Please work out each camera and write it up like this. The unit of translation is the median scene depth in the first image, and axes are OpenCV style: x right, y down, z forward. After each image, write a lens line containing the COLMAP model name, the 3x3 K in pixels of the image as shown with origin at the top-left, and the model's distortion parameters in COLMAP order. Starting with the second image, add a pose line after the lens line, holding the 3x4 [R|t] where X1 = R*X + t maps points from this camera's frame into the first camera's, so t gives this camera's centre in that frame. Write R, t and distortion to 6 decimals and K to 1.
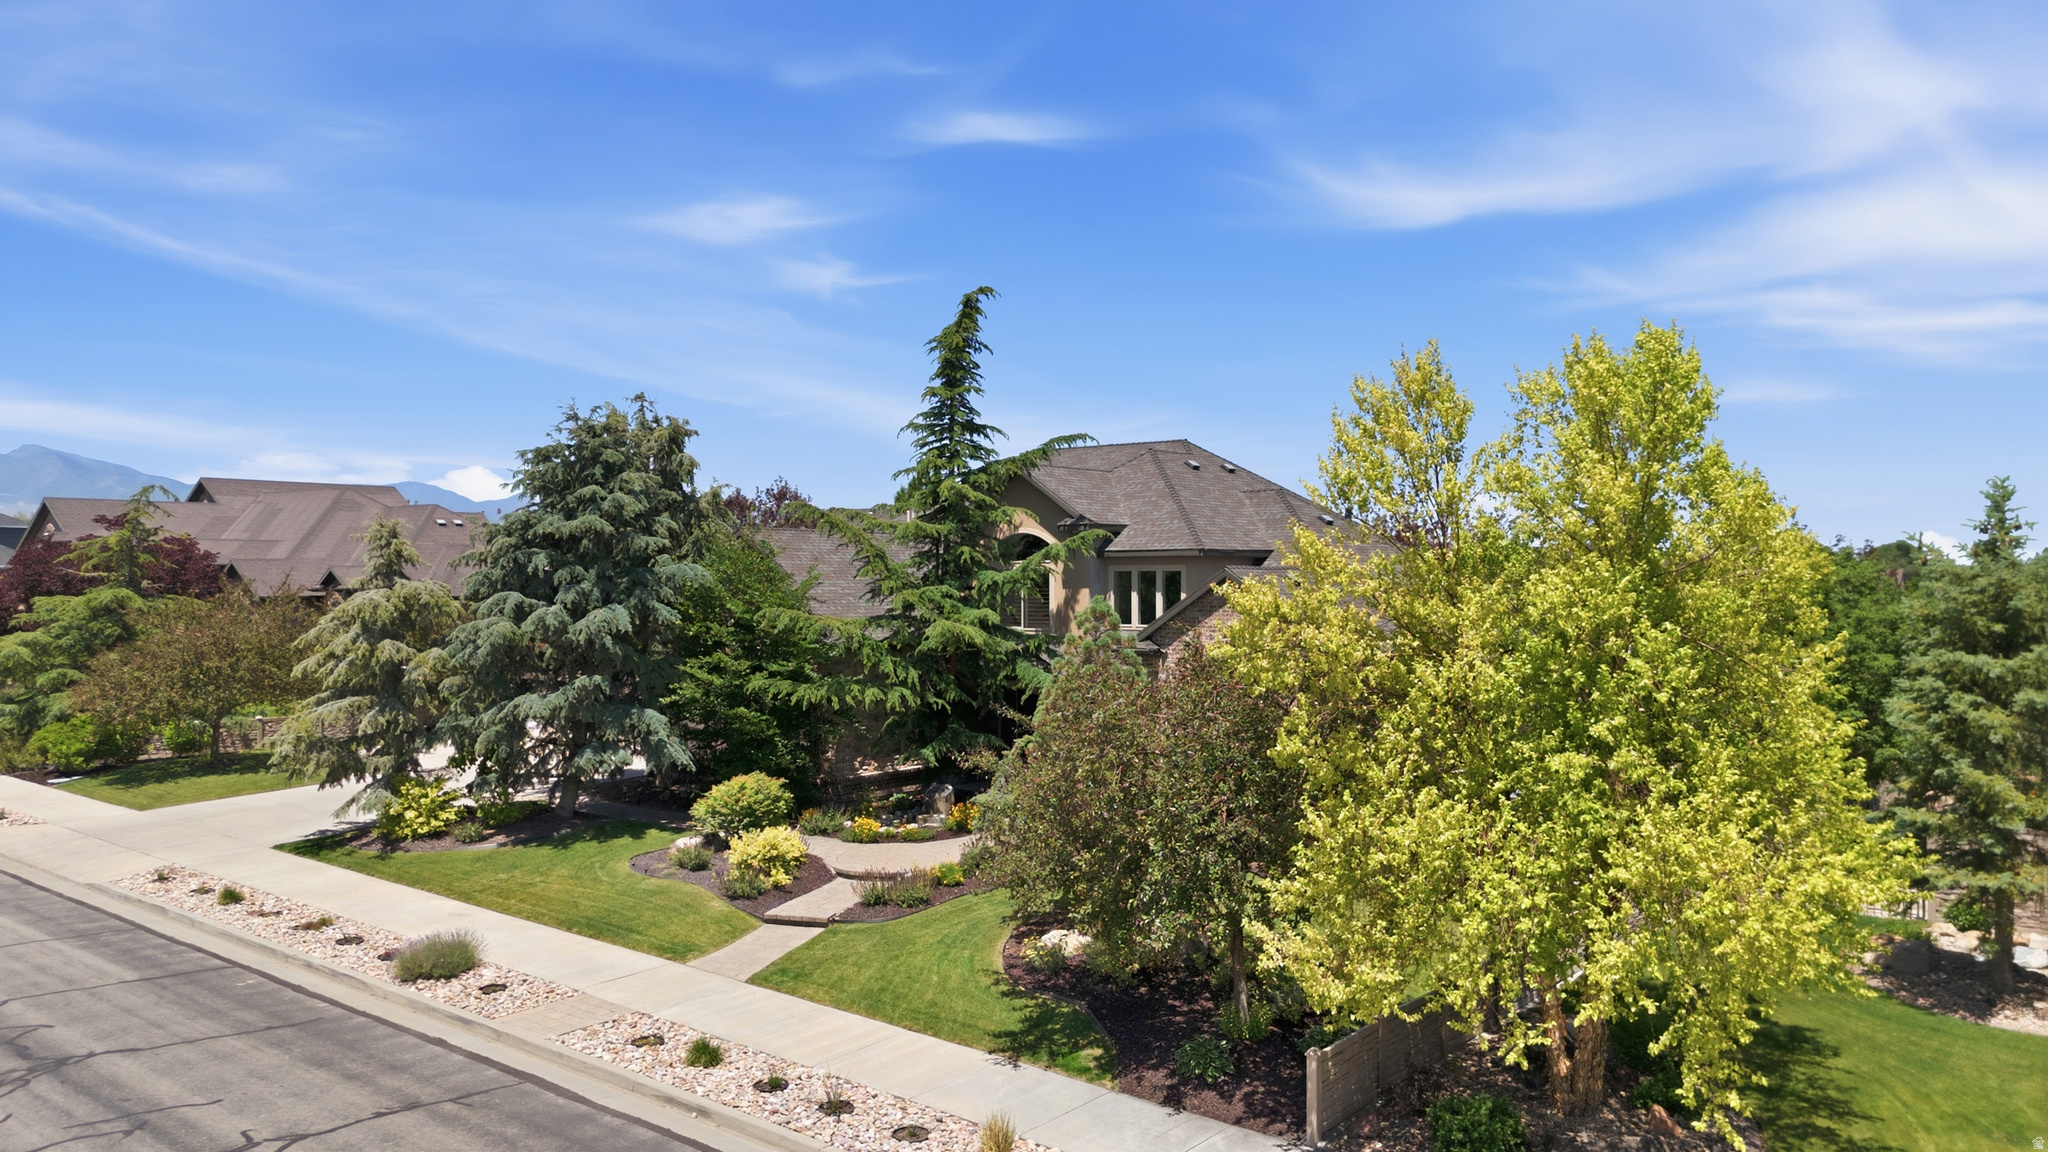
lens RADIAL K [[1507.5, 0, 1025.7], [0, 1507.5, 575.6], [0, 0, 1]] dist [0.073274, -0.065776]
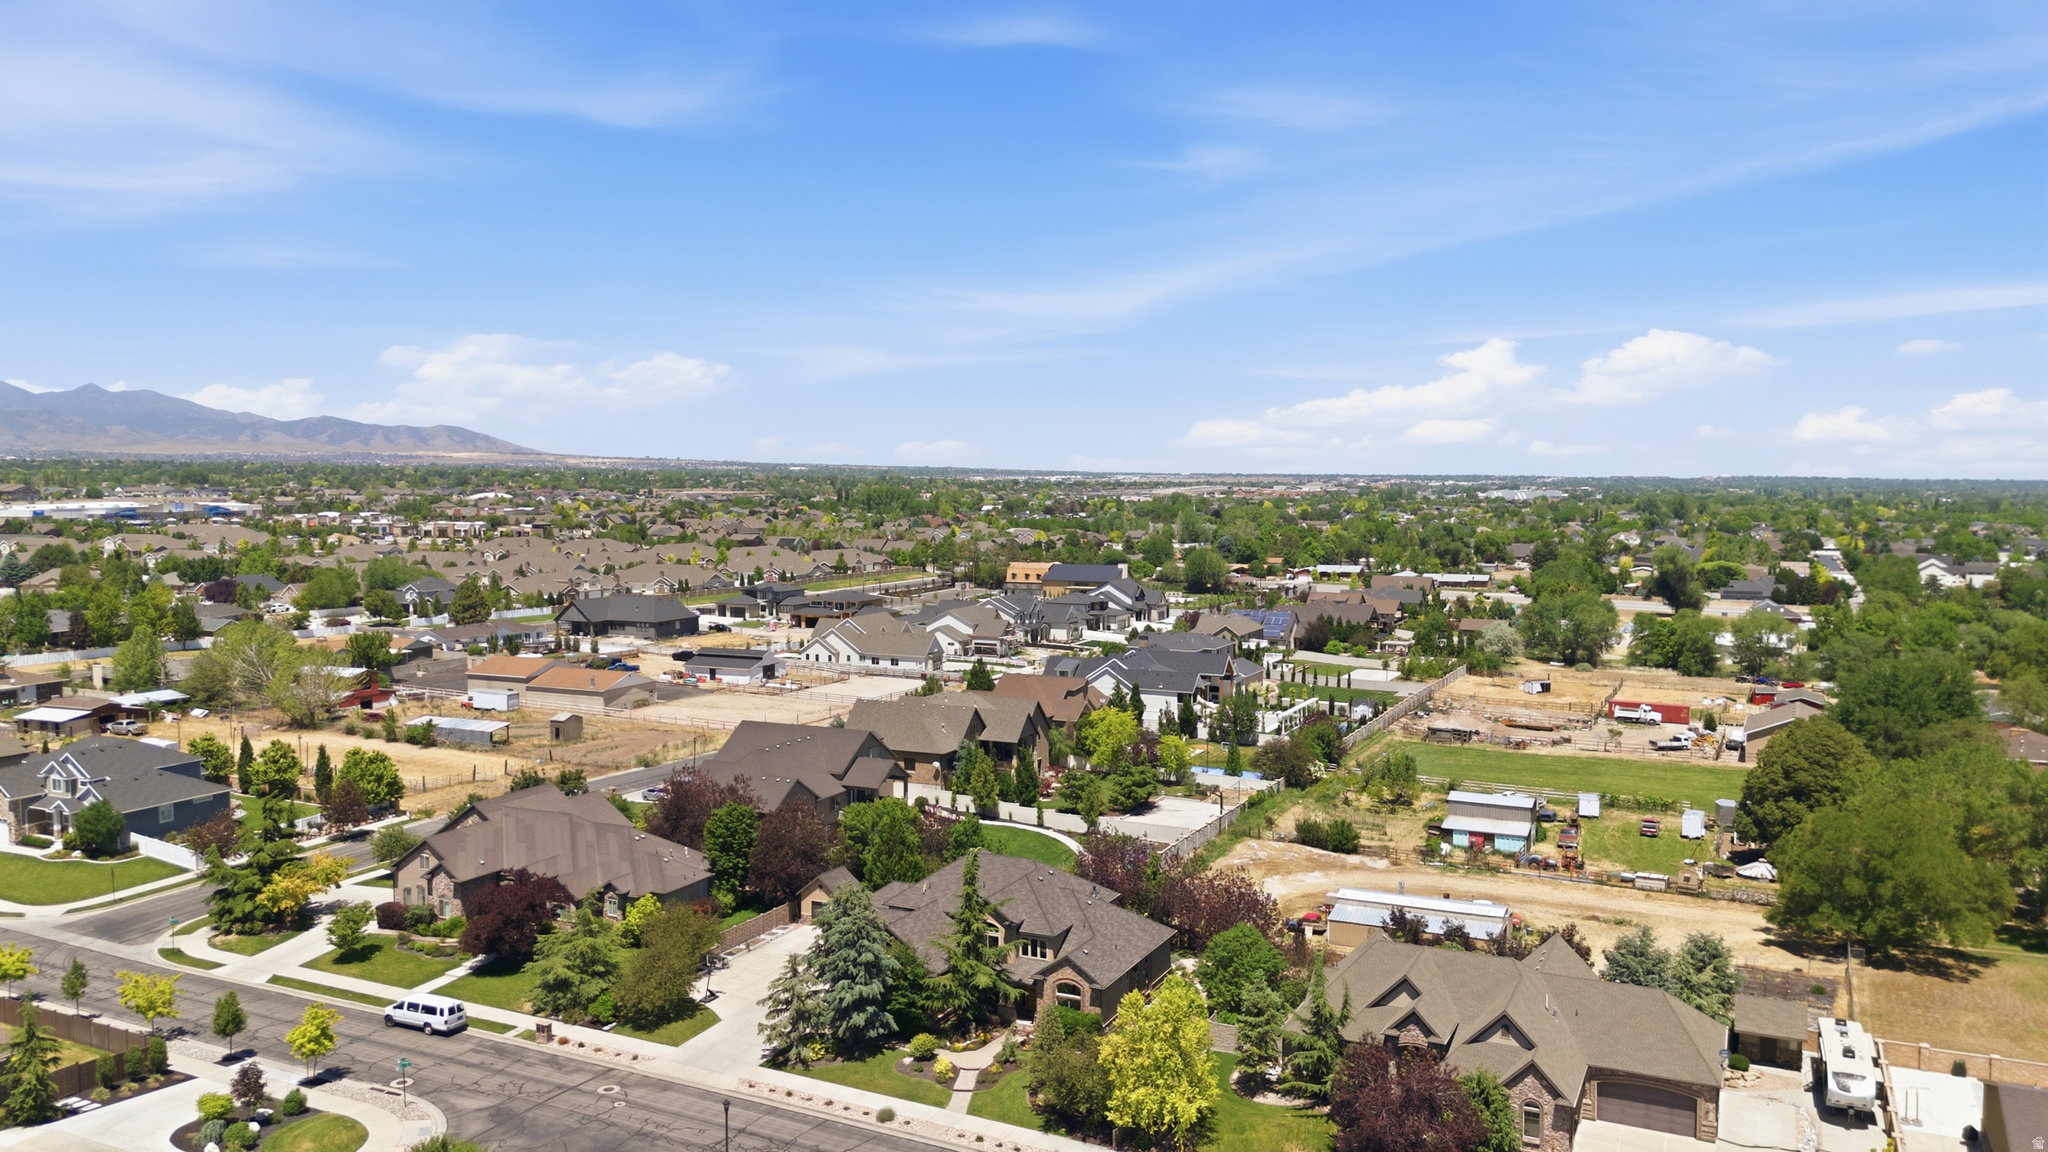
lens RADIAL K [[1507.5, 0, 1024.3], [0, 1507.5, 579.8], [0, 0, 1]] dist [0.073274, -0.065776]
pose [[0.974865, -0.018408, 0.222034, -0.748981], [0.002897, 0.997544, 0.069983, -1.175021], [-0.222777, -0.067580, 0.972524, -2.344606]]
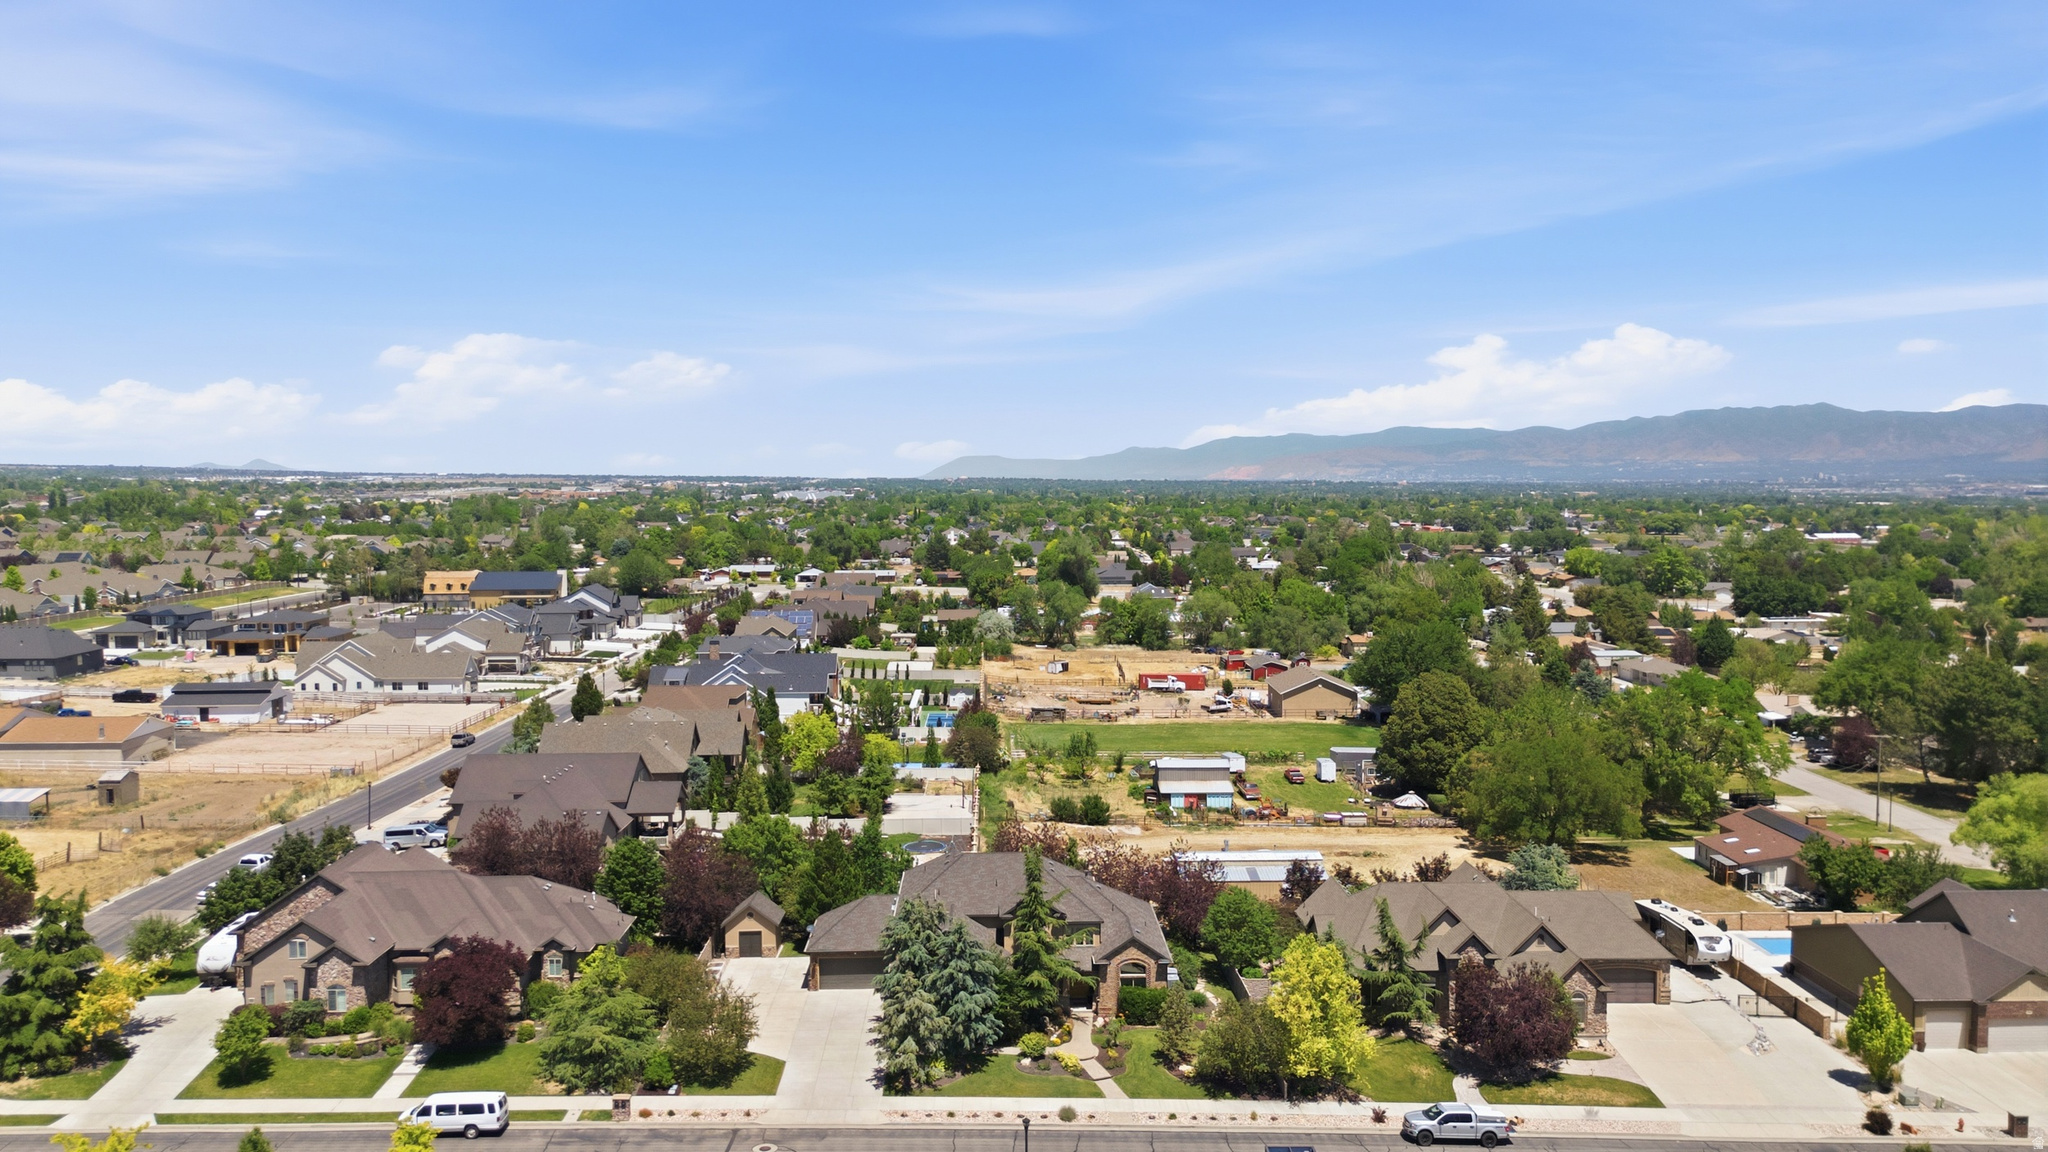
lens RADIAL K [[1507.5, 0, 1020.5], [0, 1507.5, 587.3], [0, 0, 1]] dist [0.073274, -0.065776]
pose [[0.765950, -0.053631, 0.640660, -2.461275], [0.005929, 0.997061, 0.076377, -1.177567], [-0.642873, -0.054703, 0.764017, -1.537572]]
